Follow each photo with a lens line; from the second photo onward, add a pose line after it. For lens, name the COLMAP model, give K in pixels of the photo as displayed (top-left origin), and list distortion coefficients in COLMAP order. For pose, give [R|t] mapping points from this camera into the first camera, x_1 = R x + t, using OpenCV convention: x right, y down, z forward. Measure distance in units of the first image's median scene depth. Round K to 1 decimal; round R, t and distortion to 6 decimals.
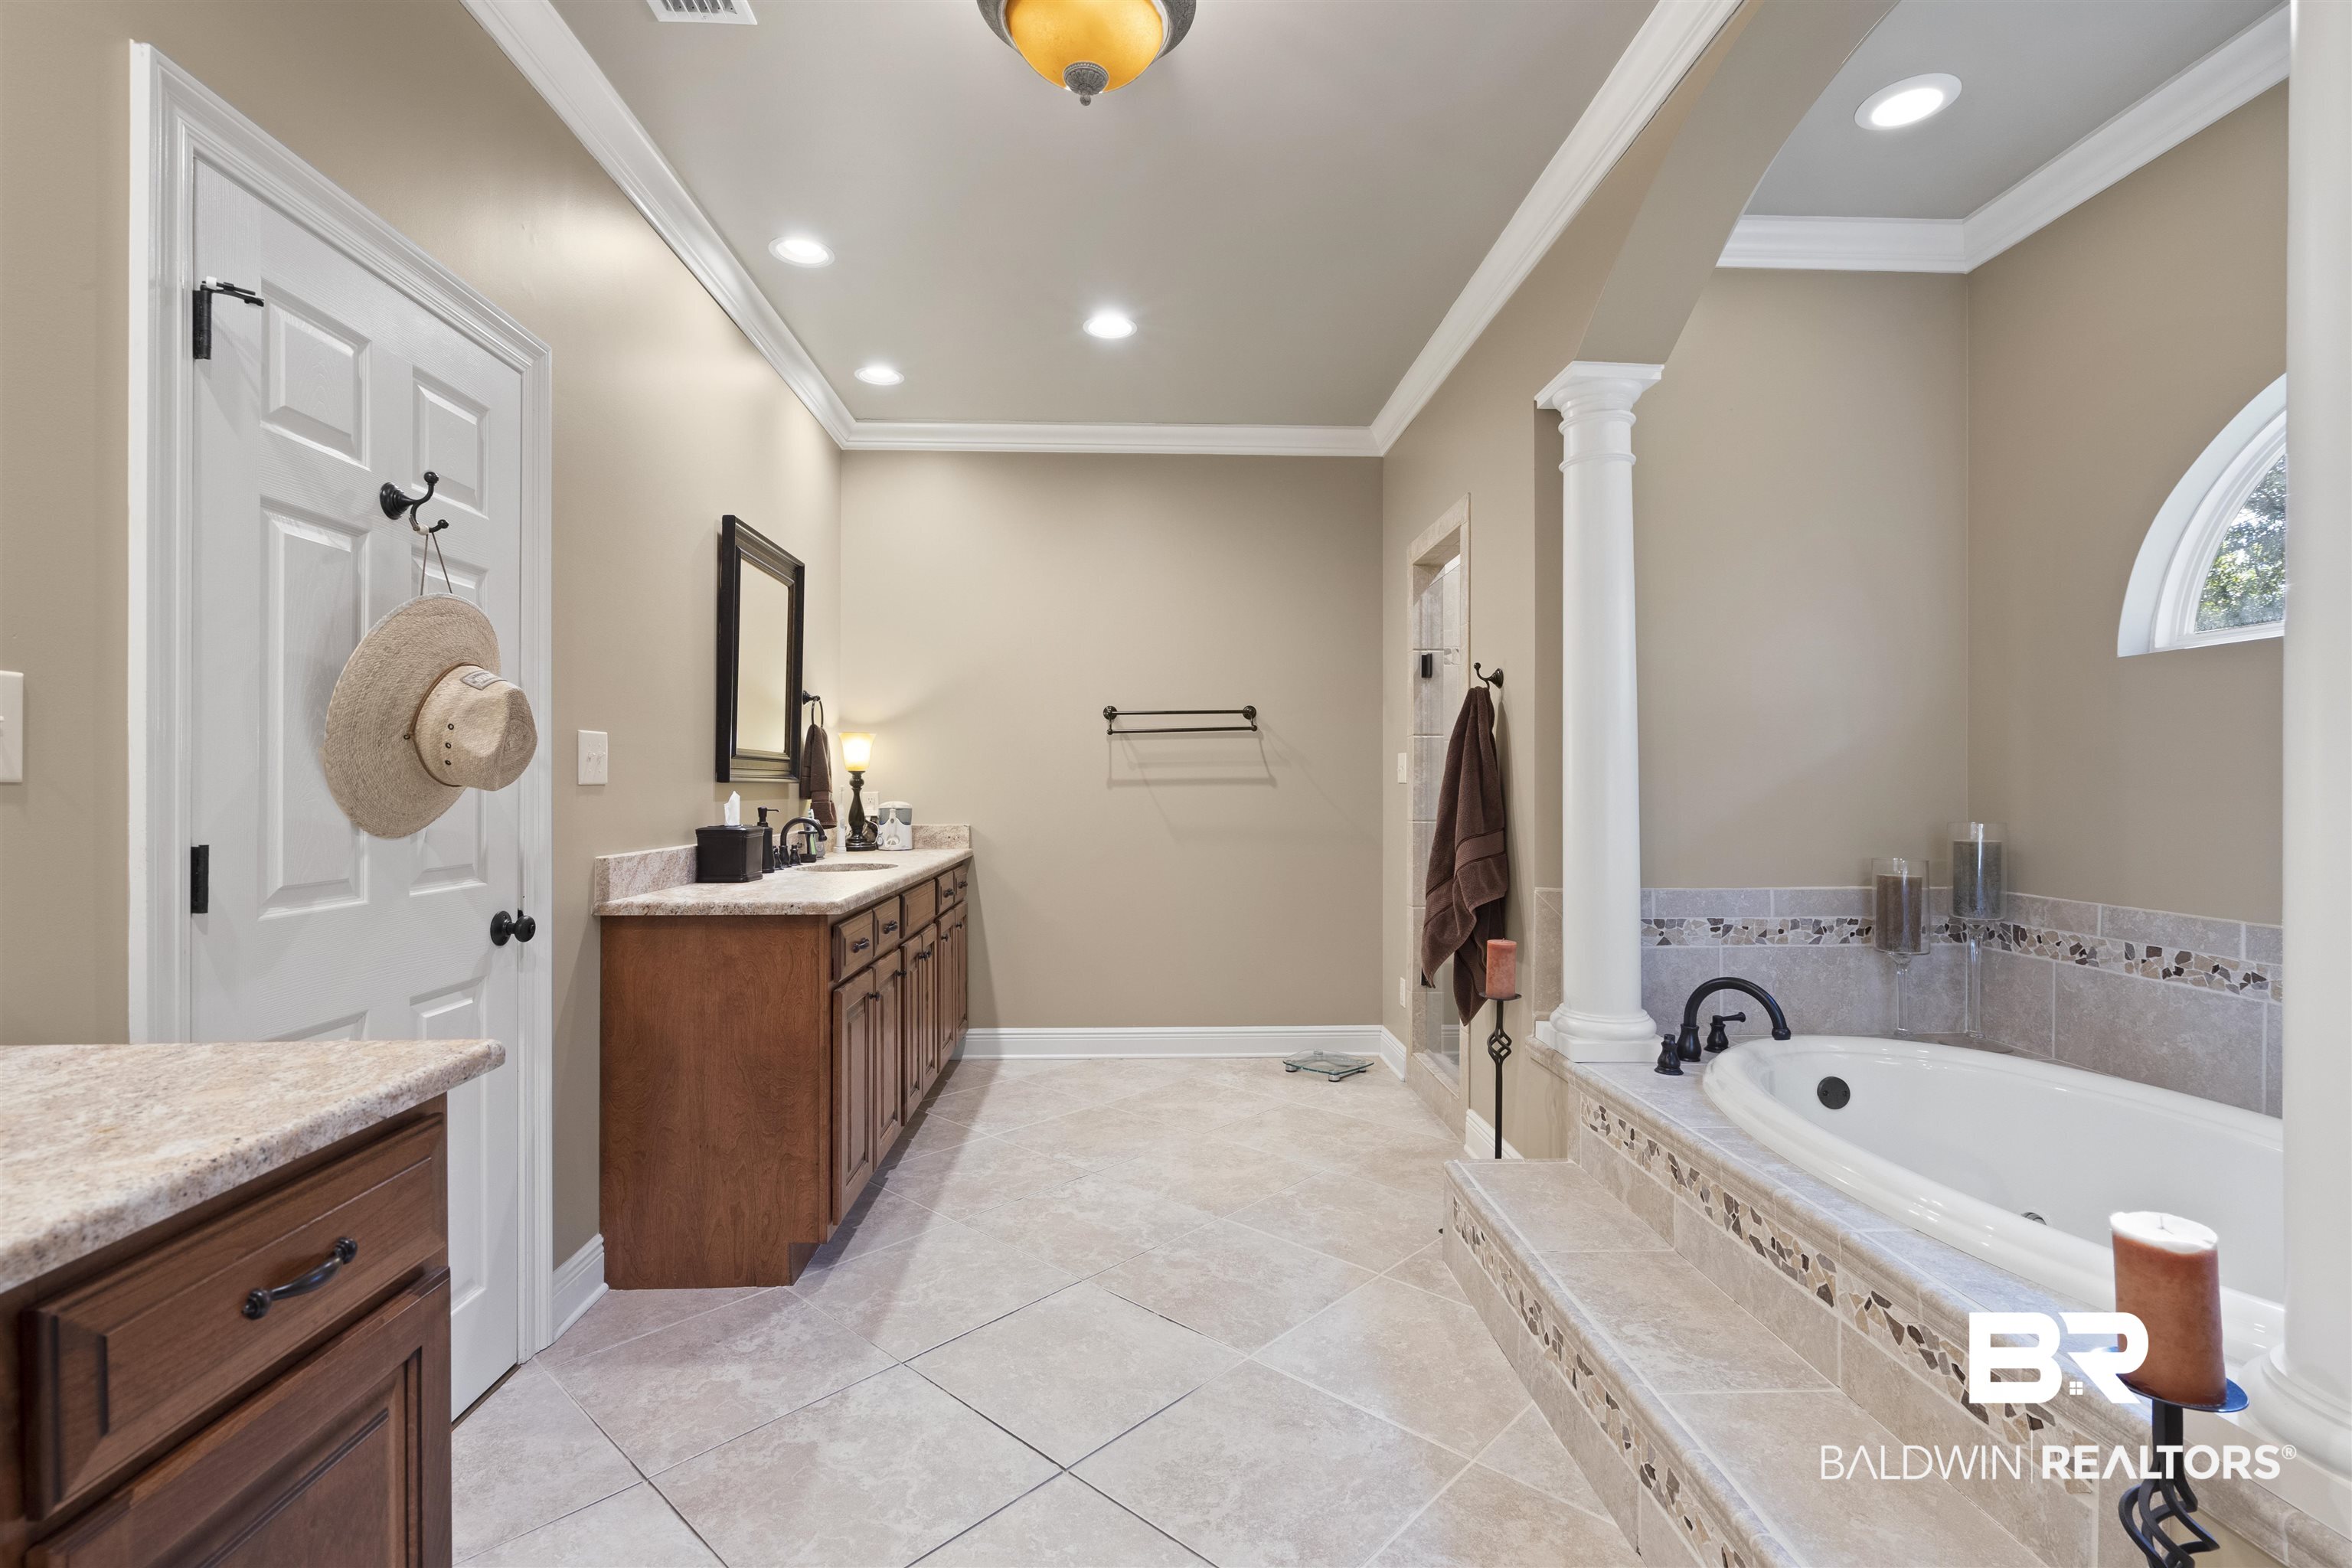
lens RADIAL K [[1069.8, 0, 1177.9], [0, 1069.8, 783.9], [0, 0, 1]] dist [-0.003371, 0.001208]
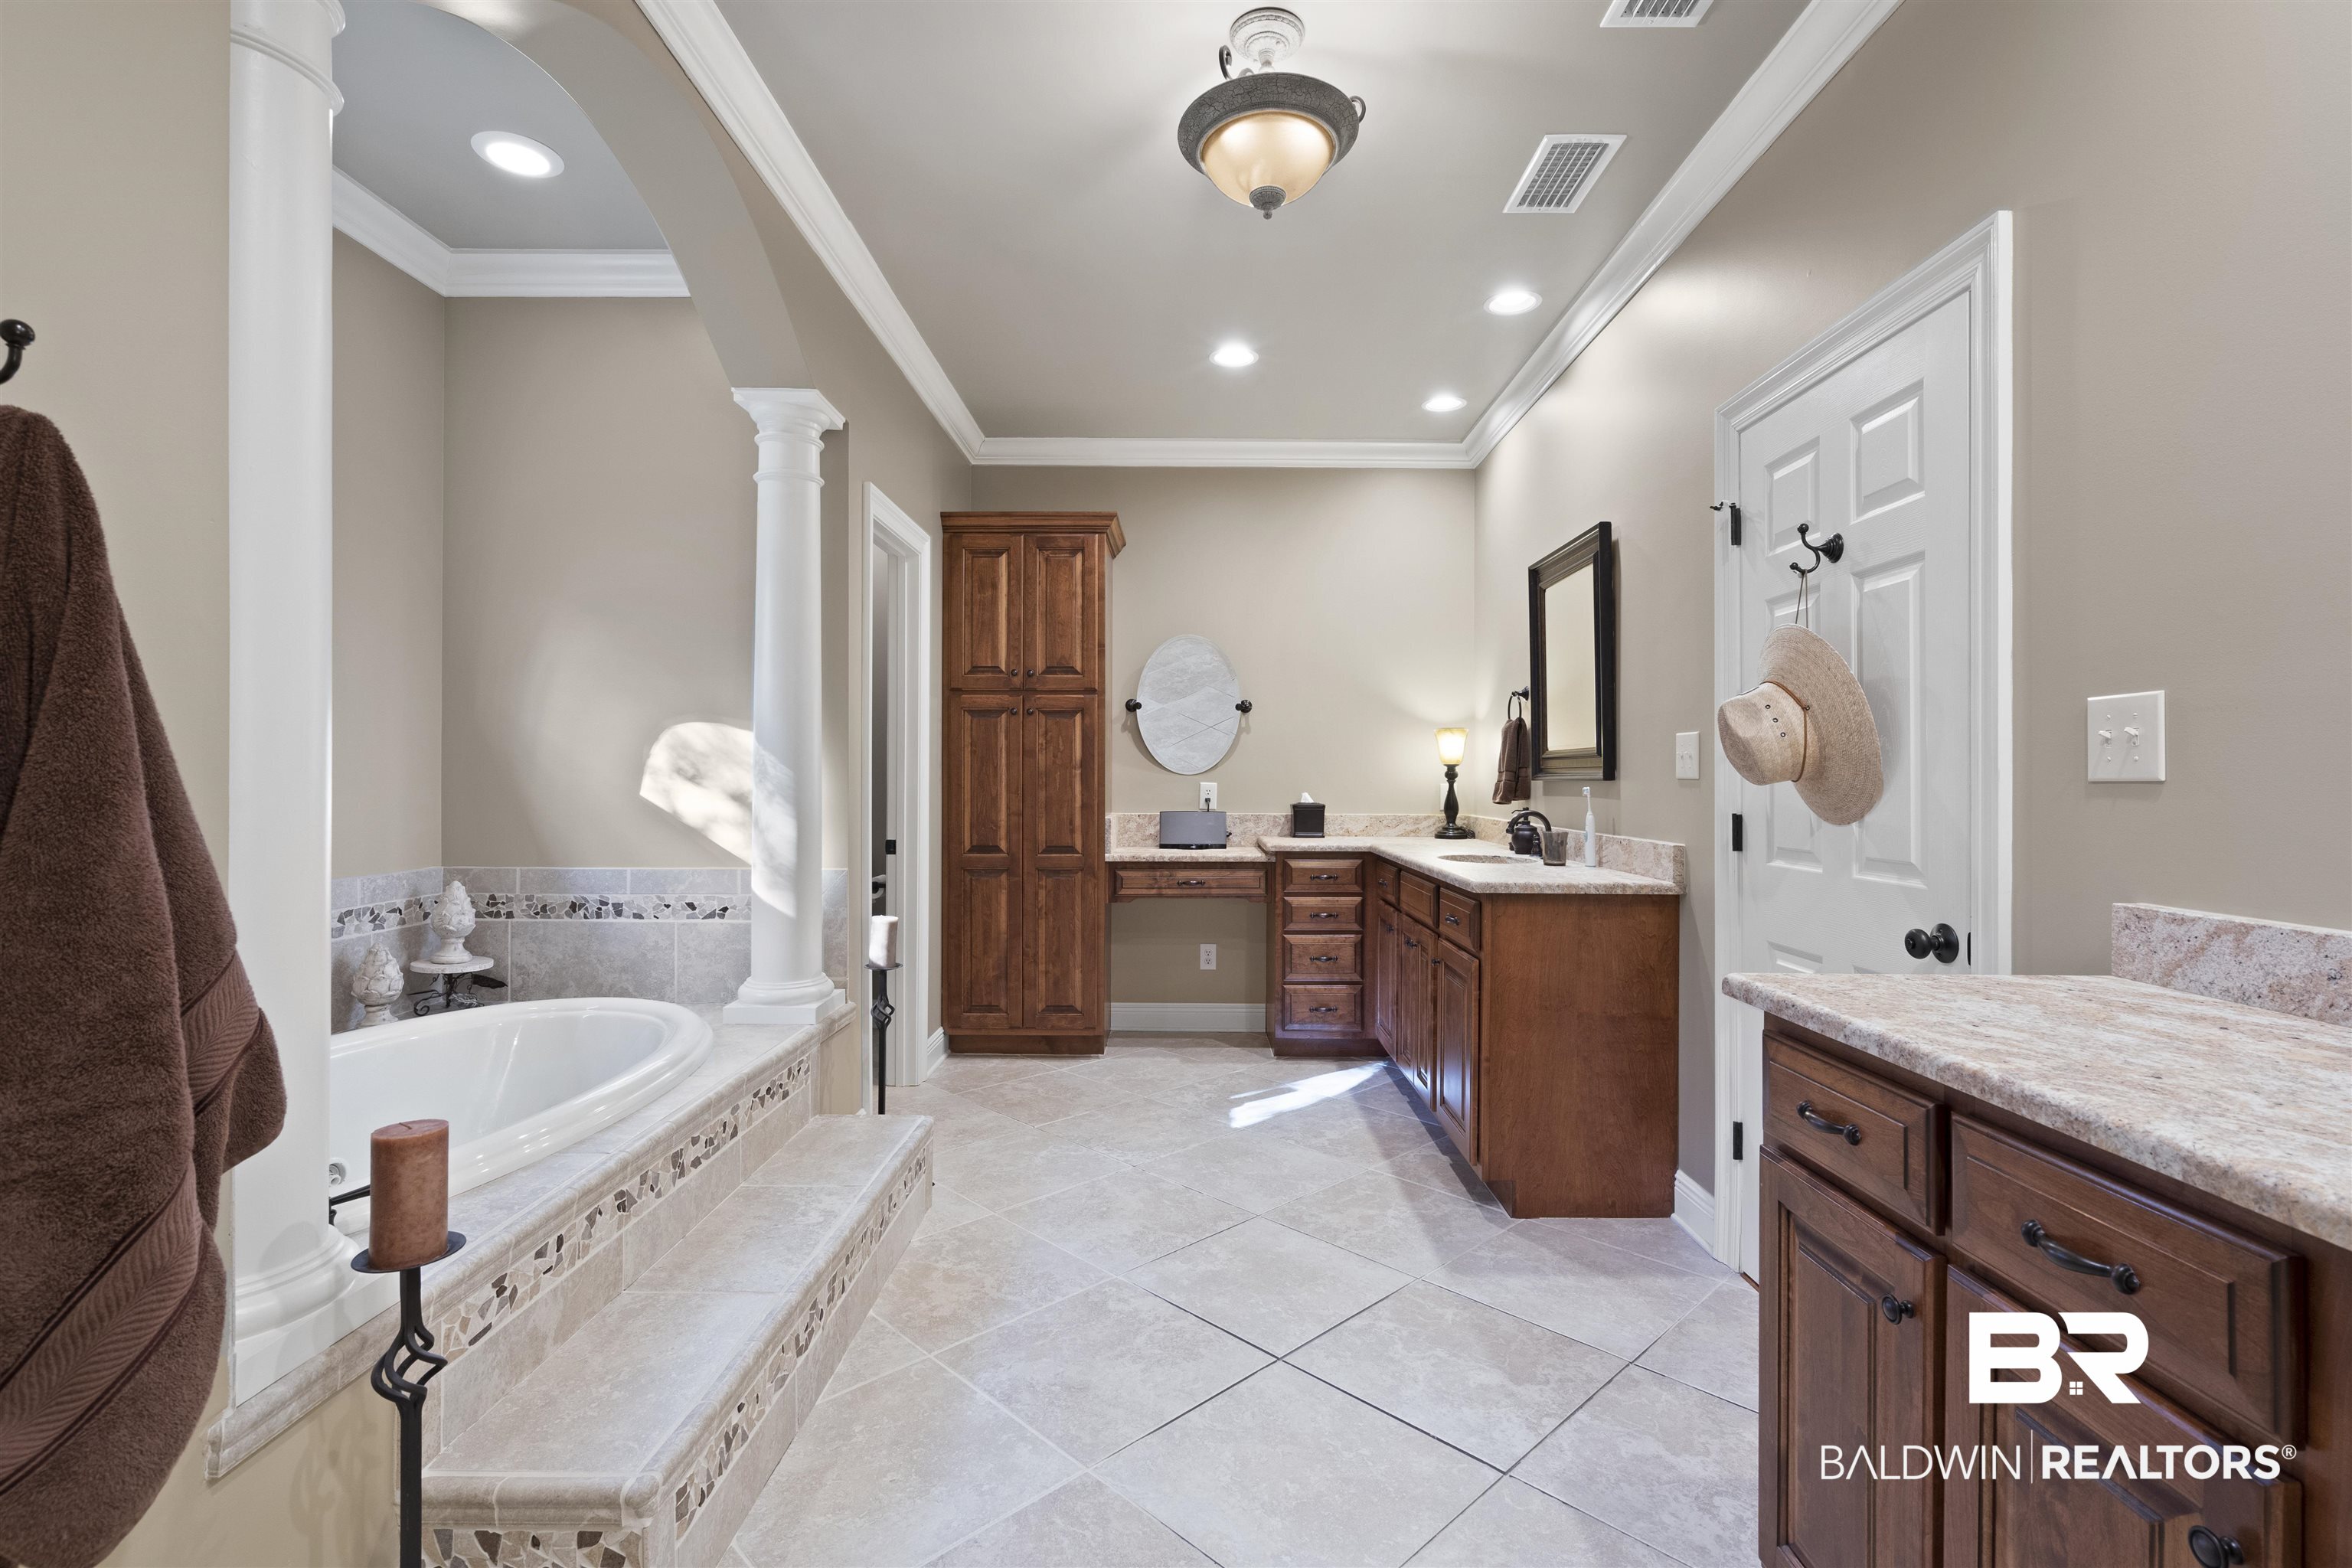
lens RADIAL K [[1069.8, 0, 1183.7], [0, 1069.8, 782.1], [0, 0, 1]] dist [-0.003371, 0.001208]
pose [[-0.998766, -0.006220, 0.049279, -0.052201], [-0.006041, 0.999975, 0.003790, 0.002497], [-0.049302, 0.003488, -0.998778, 2.126580]]
